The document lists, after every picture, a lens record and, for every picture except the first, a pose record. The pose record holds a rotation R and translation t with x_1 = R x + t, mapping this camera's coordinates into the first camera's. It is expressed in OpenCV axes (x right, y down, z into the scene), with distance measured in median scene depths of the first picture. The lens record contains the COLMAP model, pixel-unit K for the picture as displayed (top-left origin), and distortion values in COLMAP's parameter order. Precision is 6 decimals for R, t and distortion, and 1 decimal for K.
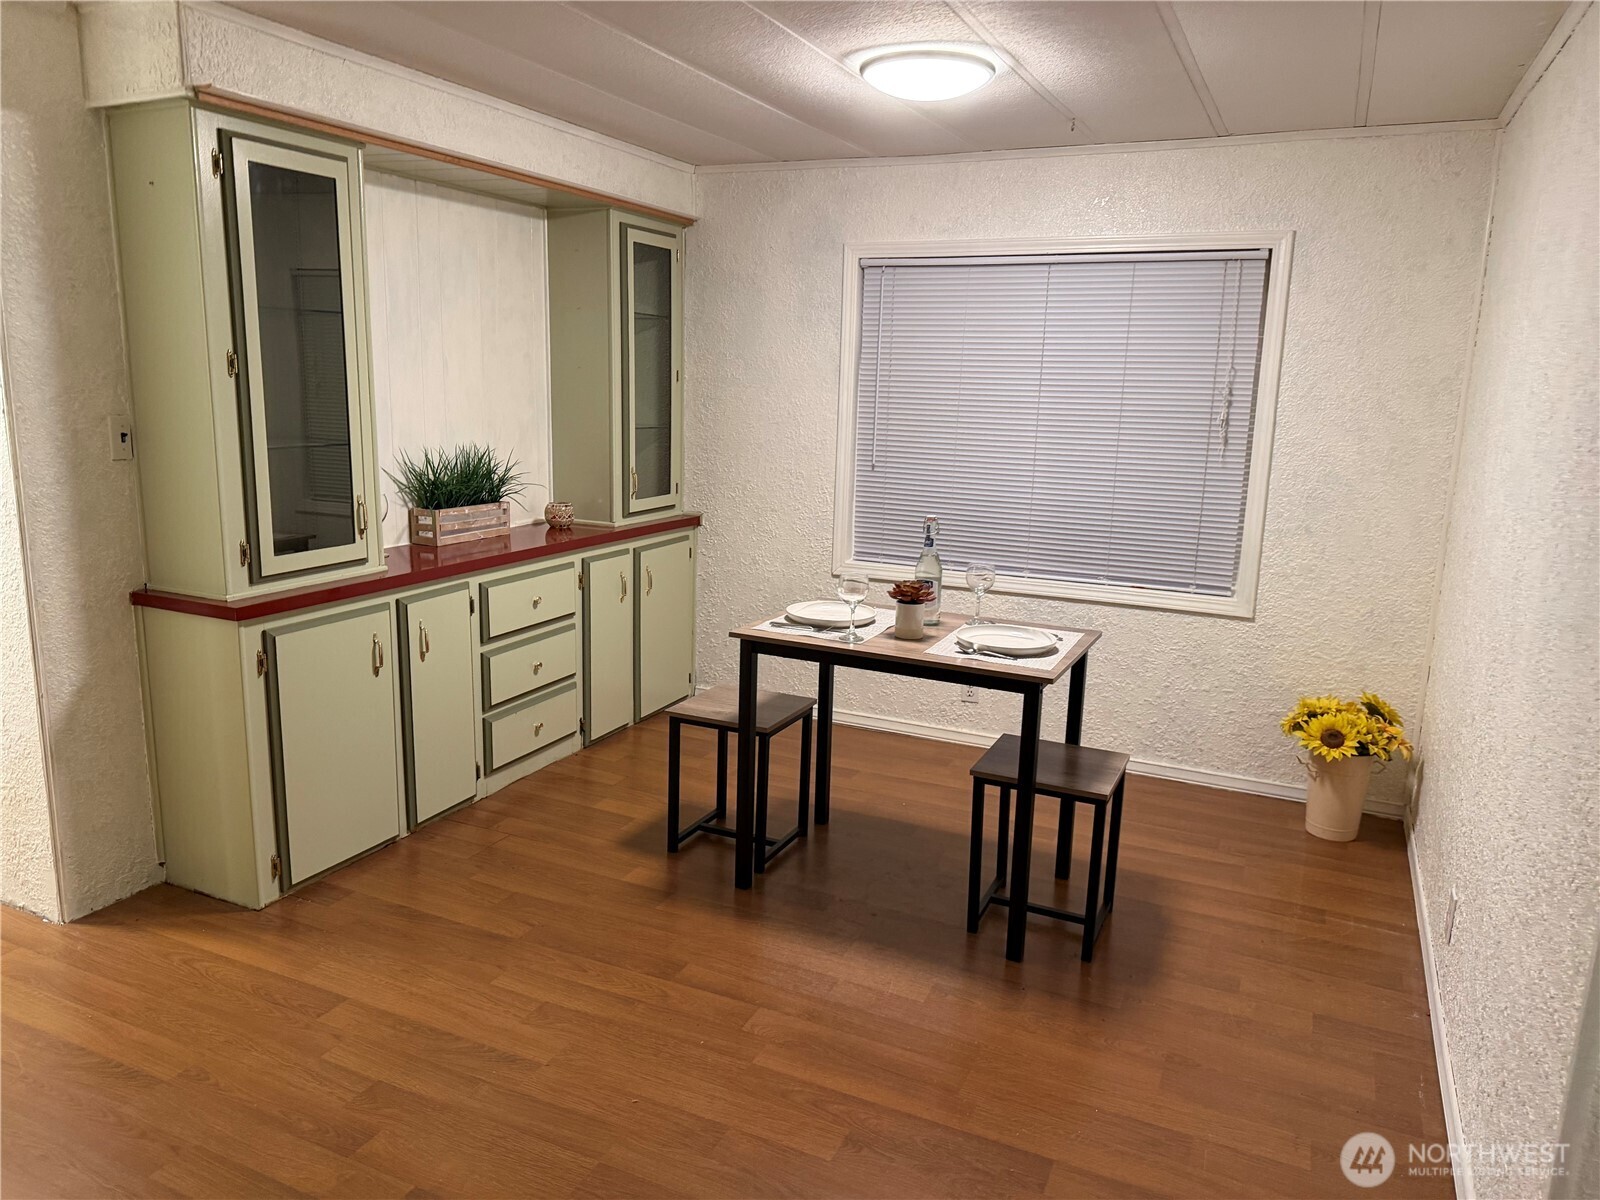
lens RADIAL K [[1106.4, 0, 800.0], [0, 1106.4, 600.0], [0, 0, 1]] dist [0.060146, -0.001416]
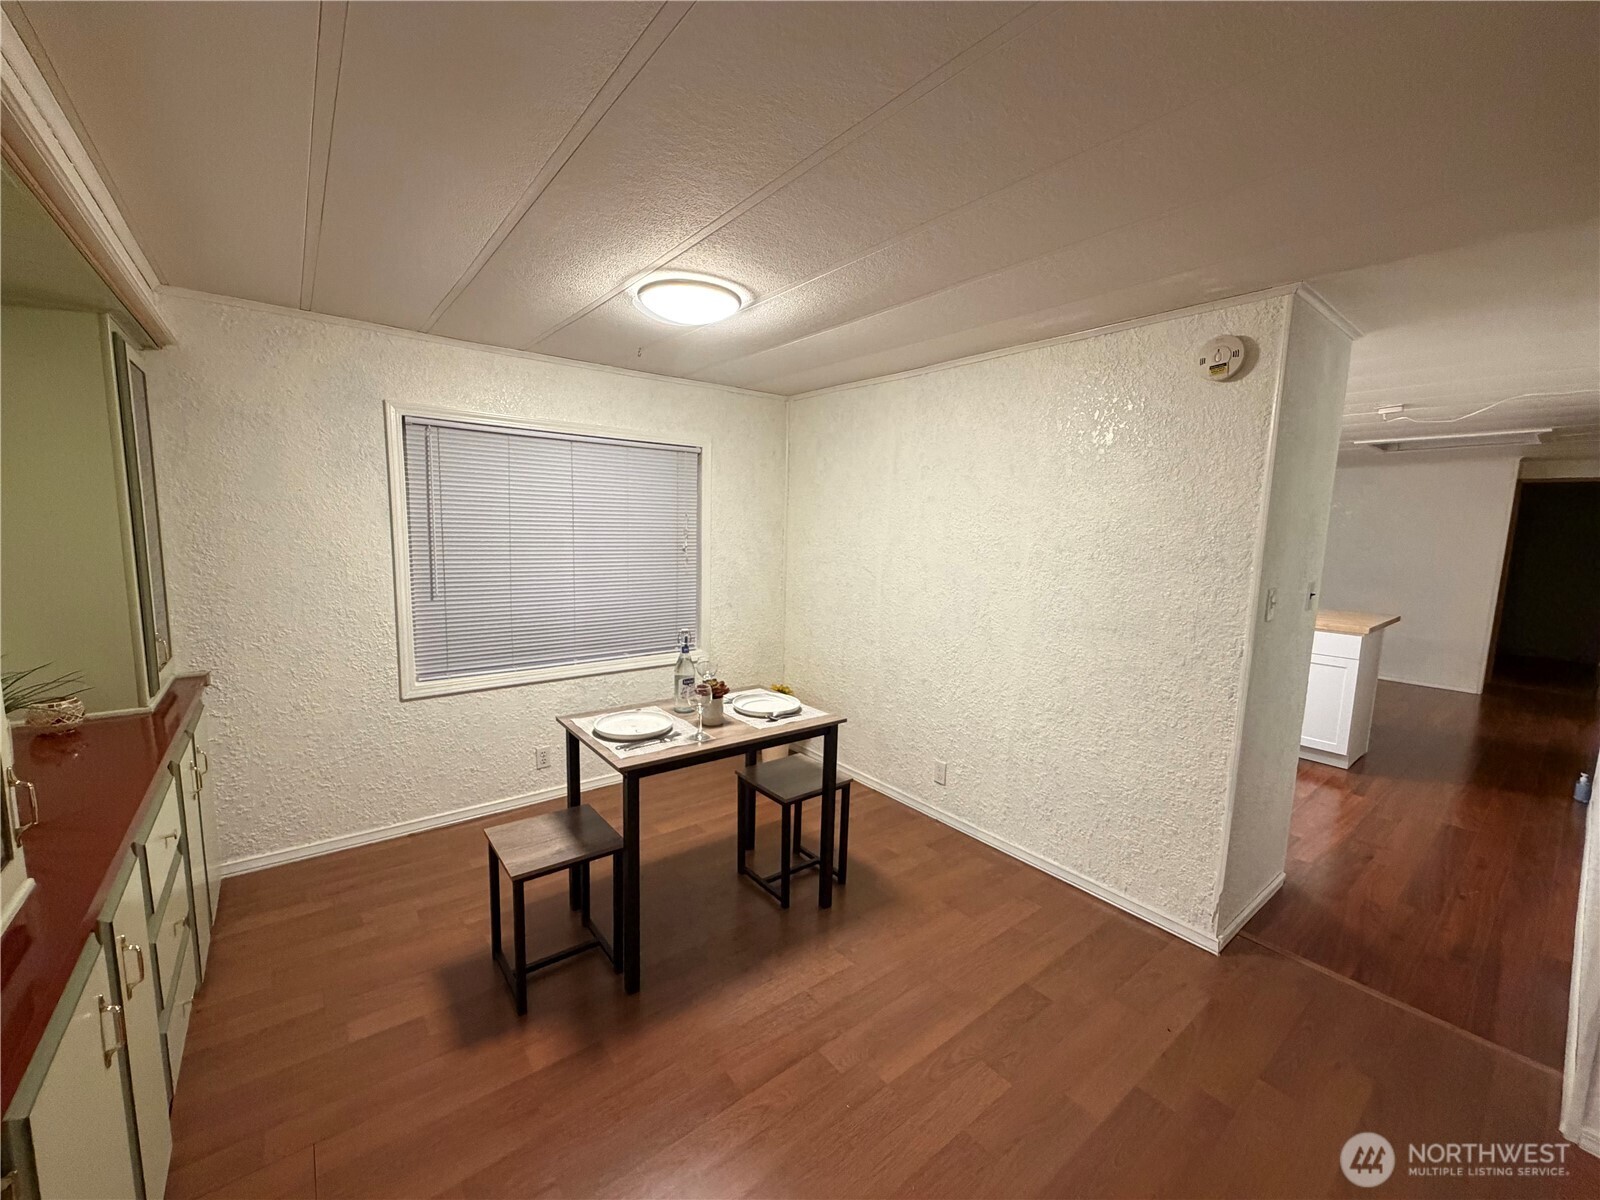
lens RADIAL K [[637.9, 0, 795.4], [0, 637.9, 603.0], [0, 0, 1]] dist [0.000110, -0.000080]
pose [[0.453516, -0.126557, 0.882217, -0.392034], [0.163577, 0.984871, 0.057194, -0.104031], [-0.876108, 0.118372, 0.467357, 0.418941]]
